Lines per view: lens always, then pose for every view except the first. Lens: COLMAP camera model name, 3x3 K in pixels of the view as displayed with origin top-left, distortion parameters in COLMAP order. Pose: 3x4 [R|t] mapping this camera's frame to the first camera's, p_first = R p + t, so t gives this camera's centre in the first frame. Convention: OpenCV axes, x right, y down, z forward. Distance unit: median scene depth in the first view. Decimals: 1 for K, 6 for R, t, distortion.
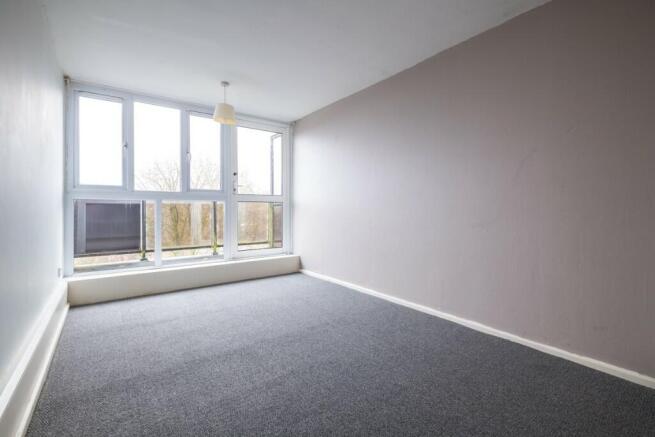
lens RADIAL K [[301.5, 0, 327.3], [0, 301.5, 208.8], [0, 0, 1]] dist [0.033763, -0.021297]
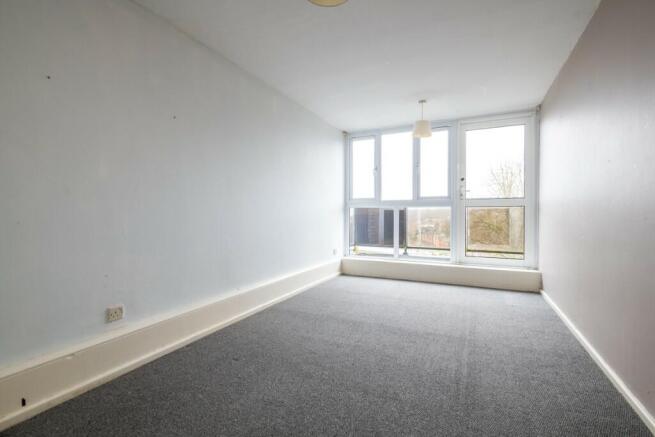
lens RADIAL K [[298.7, 0, 327.5], [0, 298.7, 218.5], [0, 0, 1]] dist [0.021427, -0.021110]
pose [[0.460779, 0.013855, -0.887407, 0.427332], [-0.000870, 0.999885, 0.015159, 0.000417], [0.887514, -0.006213, 0.460738, 0.160386]]
